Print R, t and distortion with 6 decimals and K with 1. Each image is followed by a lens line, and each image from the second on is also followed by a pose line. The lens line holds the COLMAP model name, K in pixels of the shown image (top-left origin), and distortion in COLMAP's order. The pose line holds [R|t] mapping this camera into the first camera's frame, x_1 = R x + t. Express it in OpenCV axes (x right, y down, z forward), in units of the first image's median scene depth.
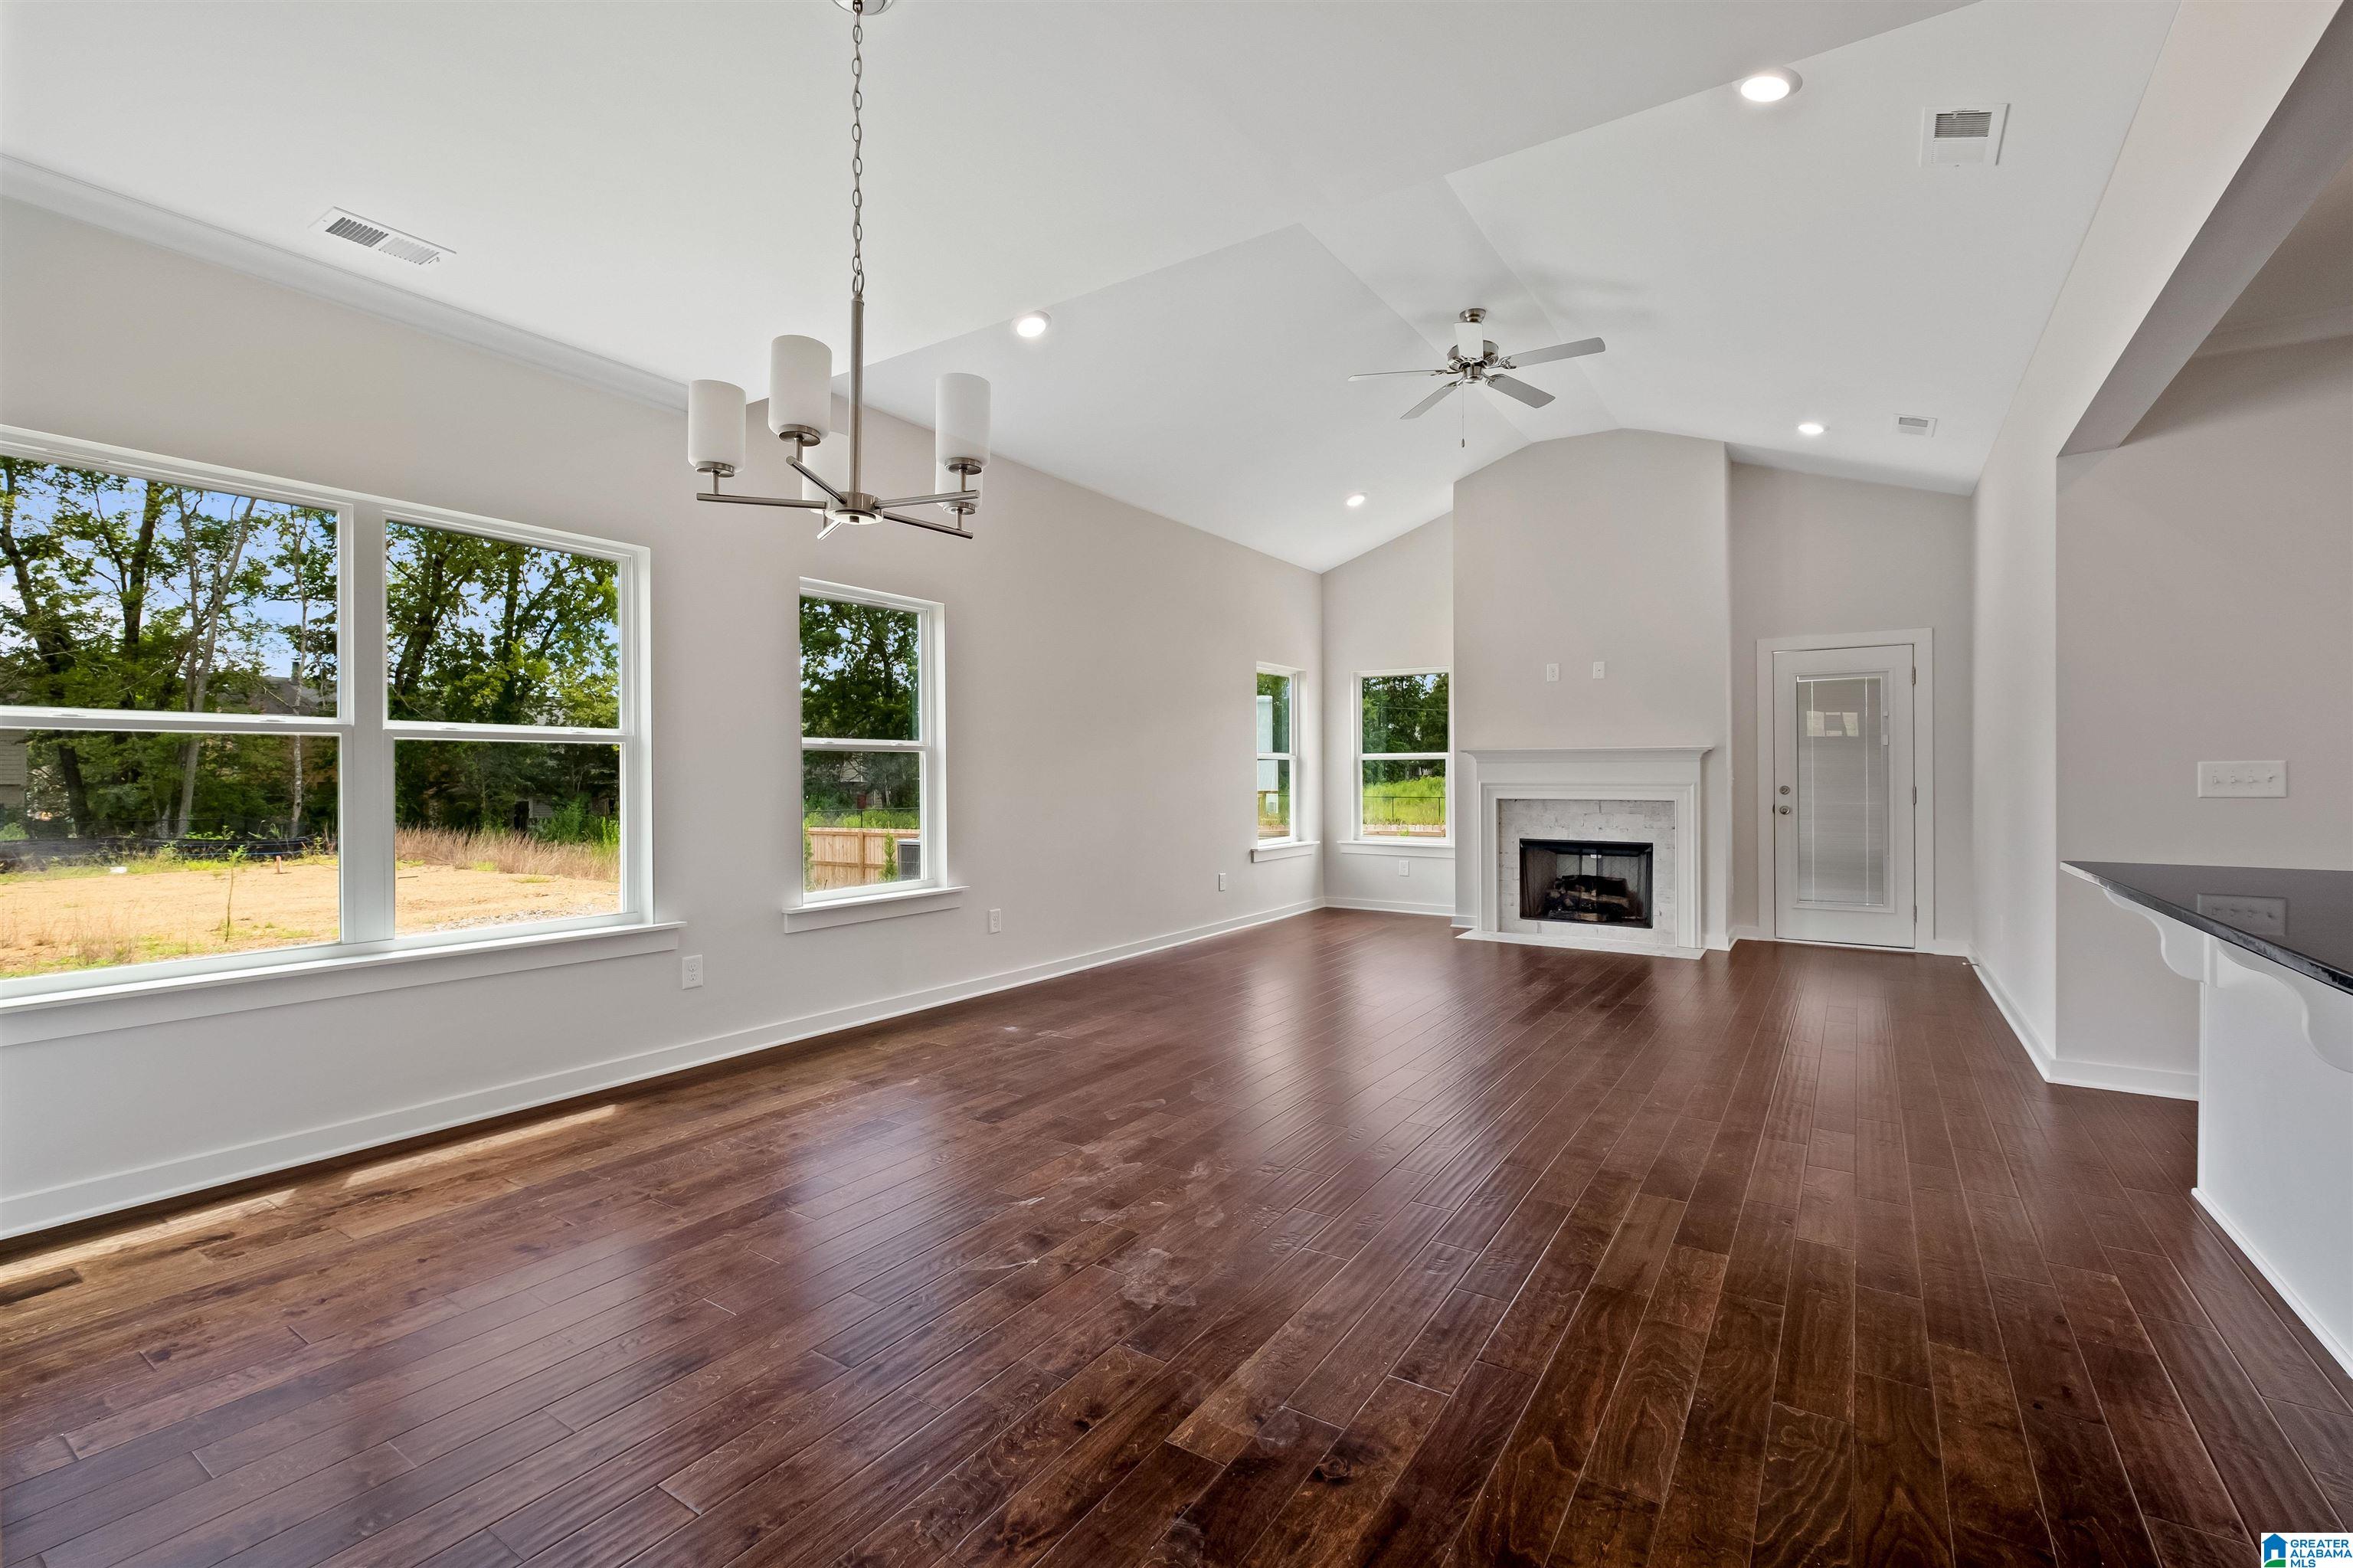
lens RADIAL K [[1048.6, 0, 1174.8], [0, 1048.6, 779.2], [0, 0, 1]] dist [0.000491, -0.000009]
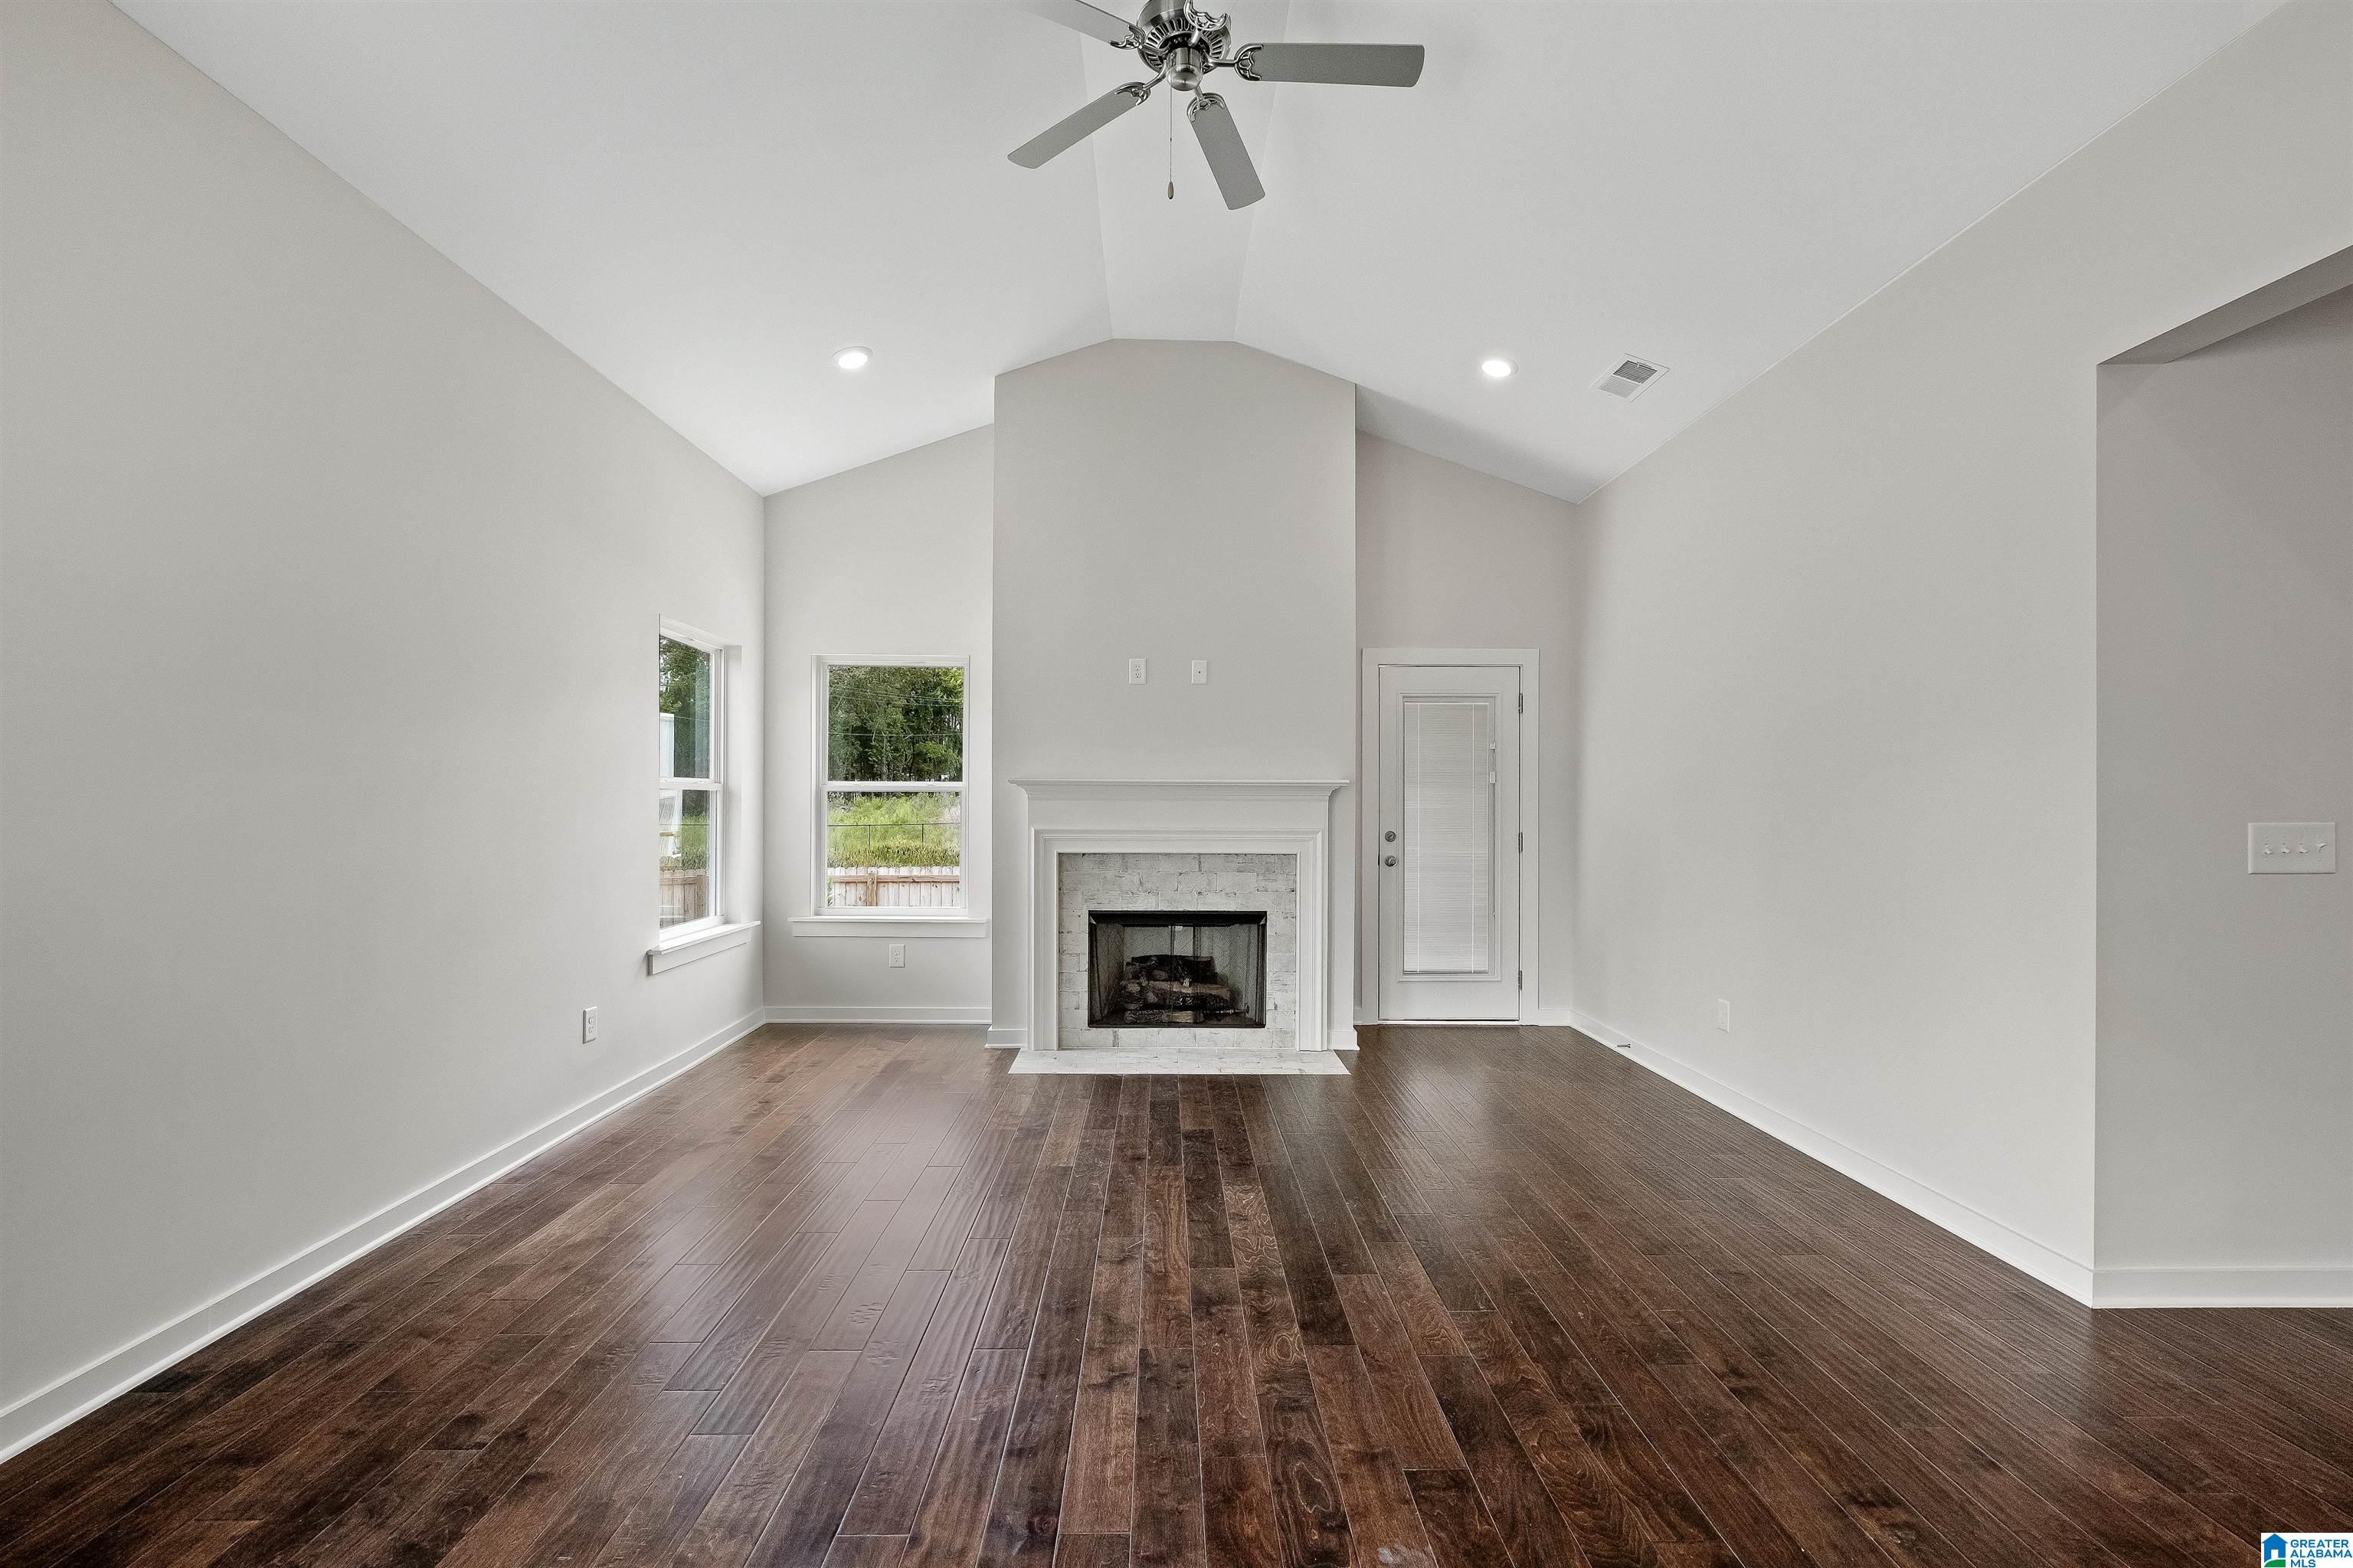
lens RADIAL K [[1048.6, 0, 1181.9], [0, 1048.6, 790.5], [0, 0, 1]] dist [0.000491, -0.000009]
pose [[0.830813, 0.011278, 0.556438, -0.002048], [-0.005454, 0.999912, -0.012123, -0.013841], [-0.556525, 0.007037, 0.830801, 0.402317]]
